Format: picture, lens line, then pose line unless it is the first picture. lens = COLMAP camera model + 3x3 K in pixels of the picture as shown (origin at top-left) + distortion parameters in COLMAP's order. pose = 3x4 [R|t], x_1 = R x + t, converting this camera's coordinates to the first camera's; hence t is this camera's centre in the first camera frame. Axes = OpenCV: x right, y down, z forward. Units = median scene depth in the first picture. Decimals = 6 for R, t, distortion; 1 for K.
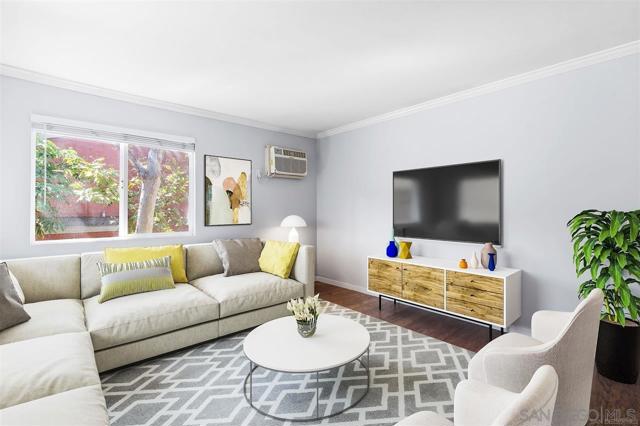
lens RADIAL K [[291.4, 0, 316.0], [0, 291.4, 203.4], [0, 0, 1]] dist [-0.010472, 0.003885]
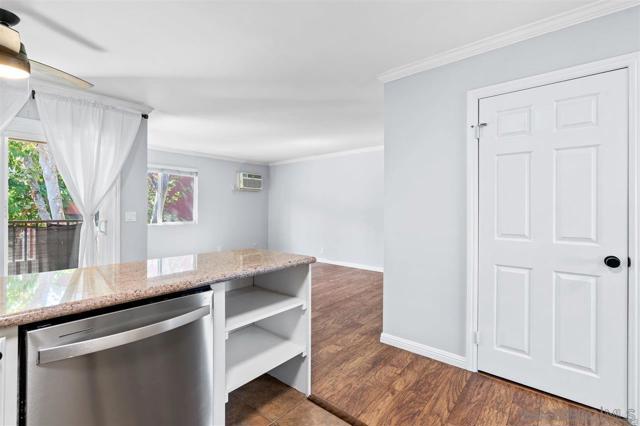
lens RADIAL K [[291.4, 0, 312.5], [0, 291.4, 211.3], [0, 0, 1]] dist [-0.010472, 0.003885]
pose [[0.992292, 0.010616, 0.123469, 0.052533], [-0.013090, 0.999729, 0.019247, -0.008178], [-0.123231, -0.020715, 0.992162, -0.715005]]
